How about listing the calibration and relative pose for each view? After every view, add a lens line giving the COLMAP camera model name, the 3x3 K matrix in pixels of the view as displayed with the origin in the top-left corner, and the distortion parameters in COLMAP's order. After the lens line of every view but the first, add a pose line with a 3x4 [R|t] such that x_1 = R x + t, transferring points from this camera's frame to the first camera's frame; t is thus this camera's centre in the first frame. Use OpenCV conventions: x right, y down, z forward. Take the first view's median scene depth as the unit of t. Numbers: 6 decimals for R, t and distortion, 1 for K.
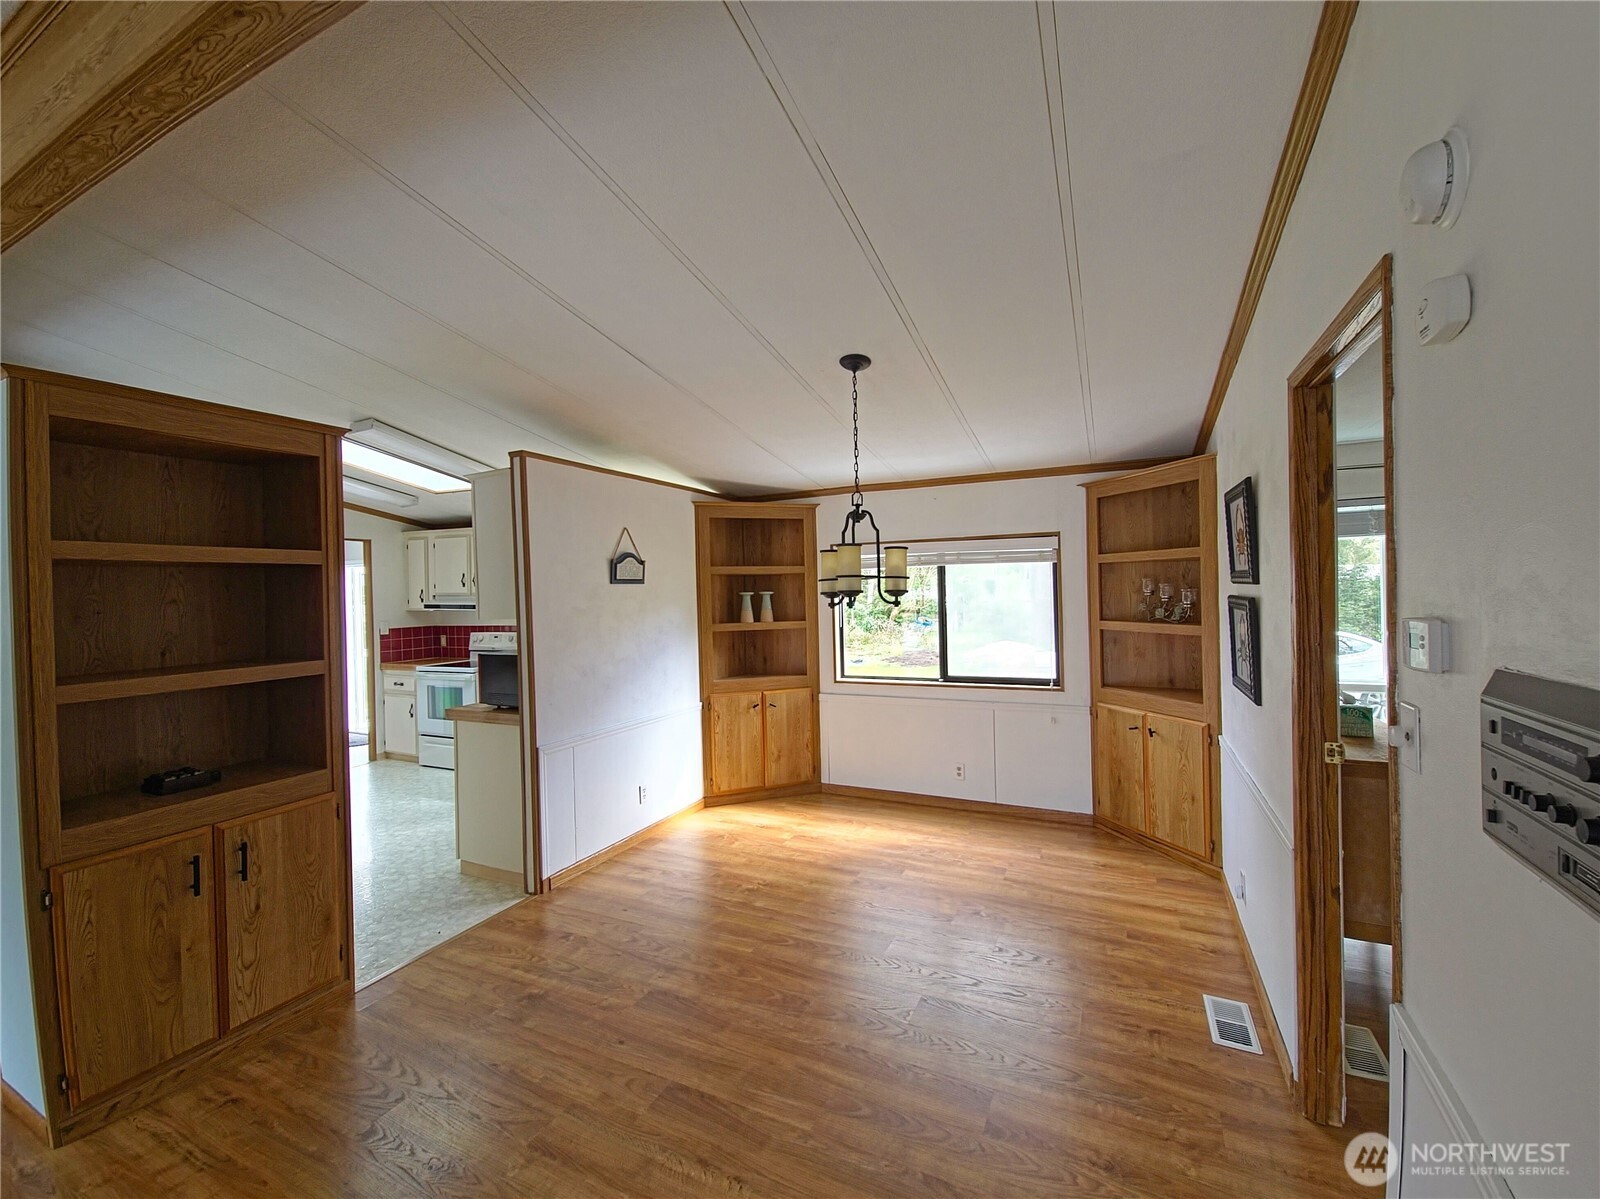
lens RADIAL K [[660.5, 0, 799.8], [0, 660.5, 592.2], [0, 0, 1]] dist [0.000842, -0.000545]
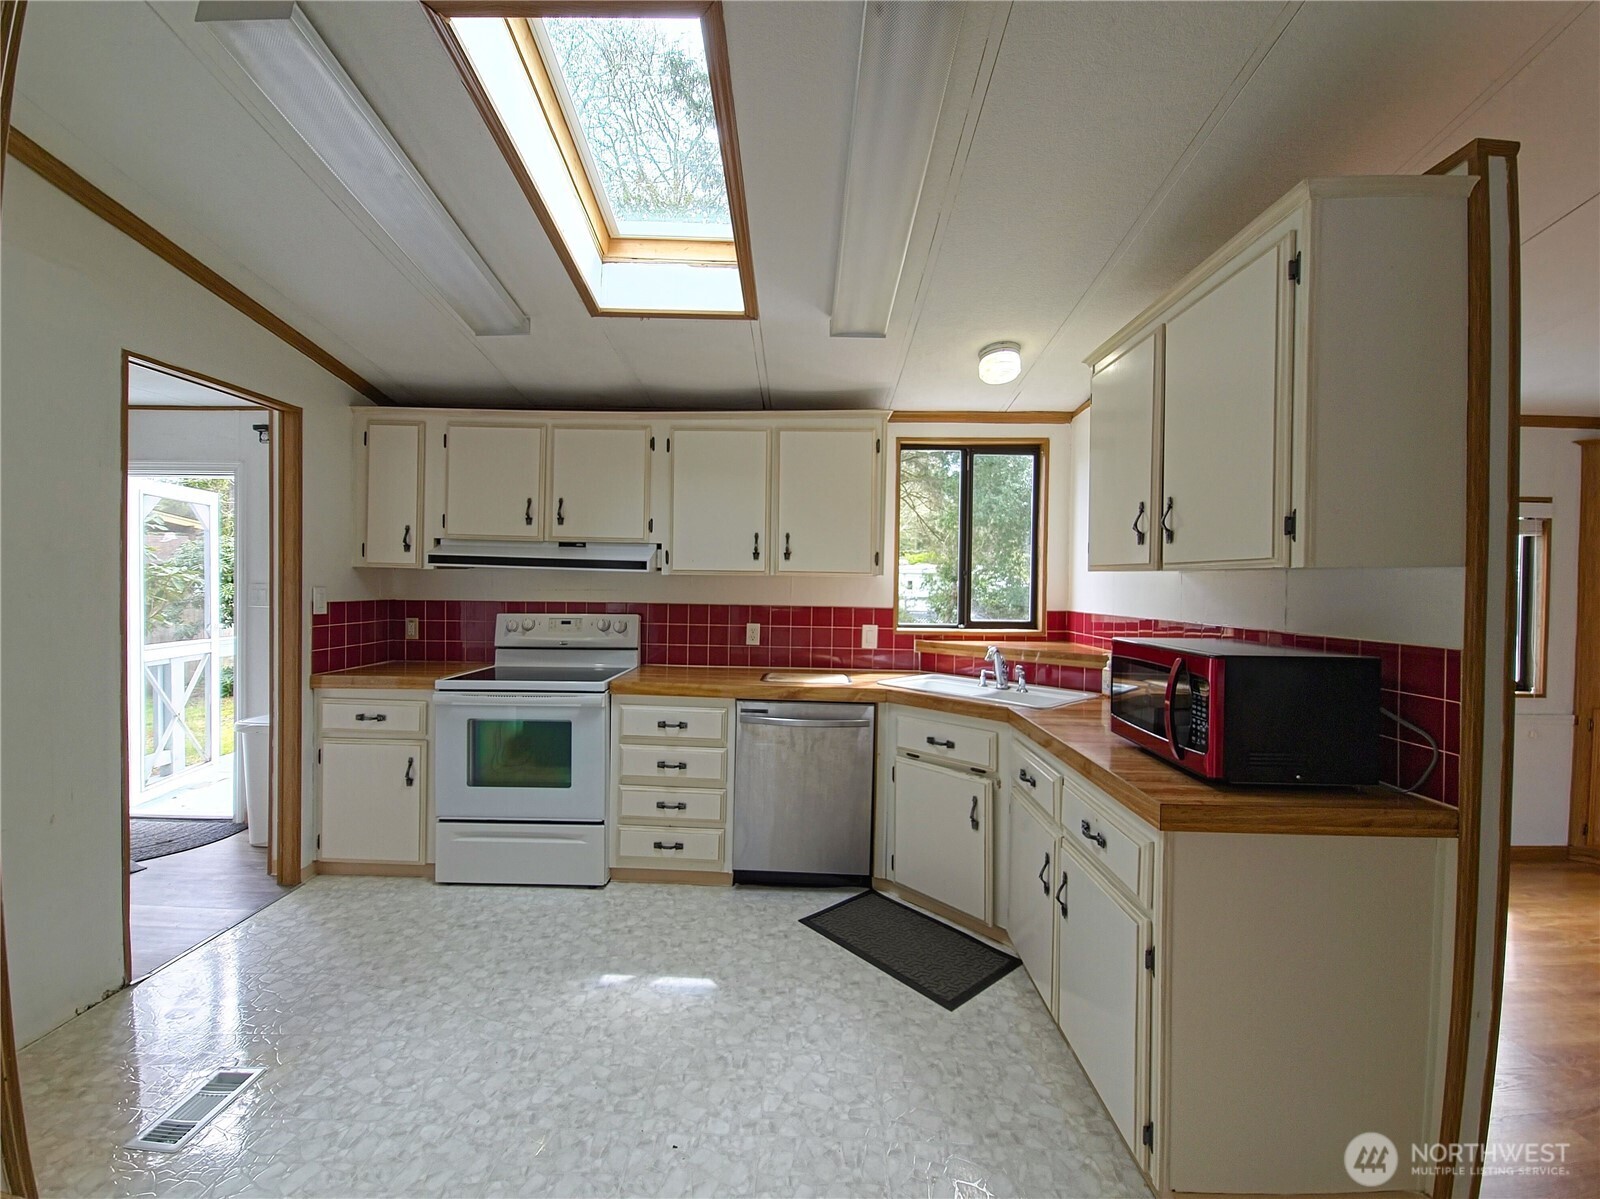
lens RADIAL K [[660.5, 0, 799.8], [0, 660.5, 592.2], [0, 0, 1]] dist [0.000842, -0.000545]
pose [[0.912038, 0.030879, 0.408941, -0.511548], [-0.034672, 0.999397, 0.001862, 0.035601], [-0.408637, -0.015876, 0.912559, 0.429118]]
